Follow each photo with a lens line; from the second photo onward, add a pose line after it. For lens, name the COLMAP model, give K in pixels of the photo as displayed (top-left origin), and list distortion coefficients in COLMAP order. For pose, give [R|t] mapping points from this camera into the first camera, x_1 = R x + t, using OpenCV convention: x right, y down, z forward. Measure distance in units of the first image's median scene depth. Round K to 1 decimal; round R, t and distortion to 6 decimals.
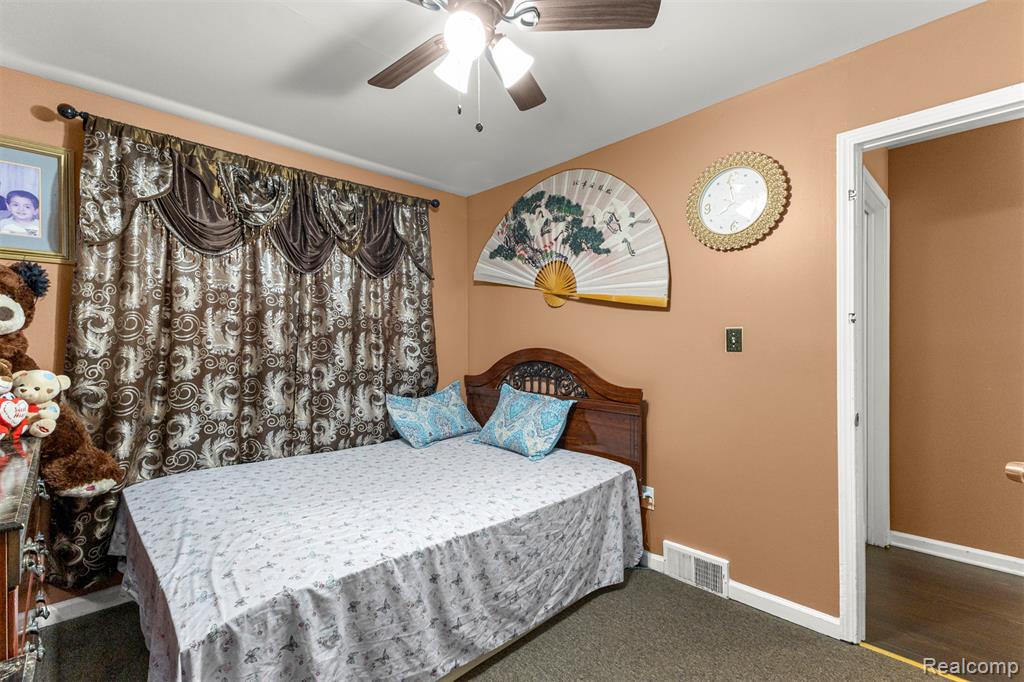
lens RADIAL K [[456.8, 0, 512.0], [0, 456.8, 341.0], [0, 0, 1]] dist [0.010447, 0.000024]
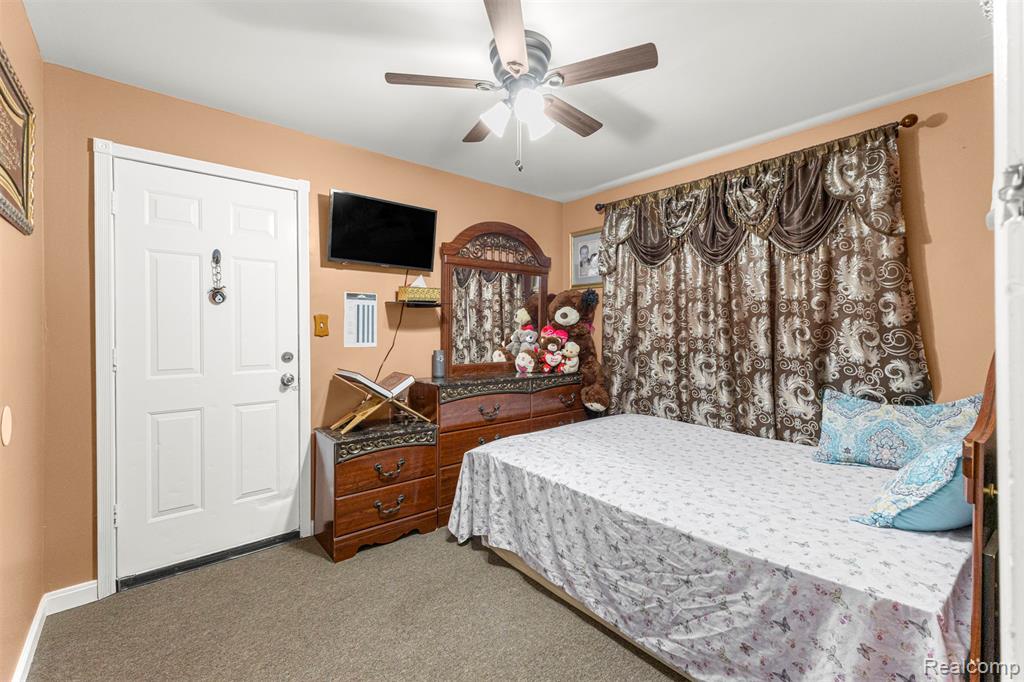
lens RADIAL K [[446.9, 0, 514.6], [0, 446.9, 327.8], [0, 0, 1]] dist [0.010058, 0.000171]
pose [[-0.076285, -0.004100, -0.997078, 0.687790], [0.007614, 0.999960, -0.004694, 0.004107], [0.997057, -0.007949, -0.076250, 0.601571]]
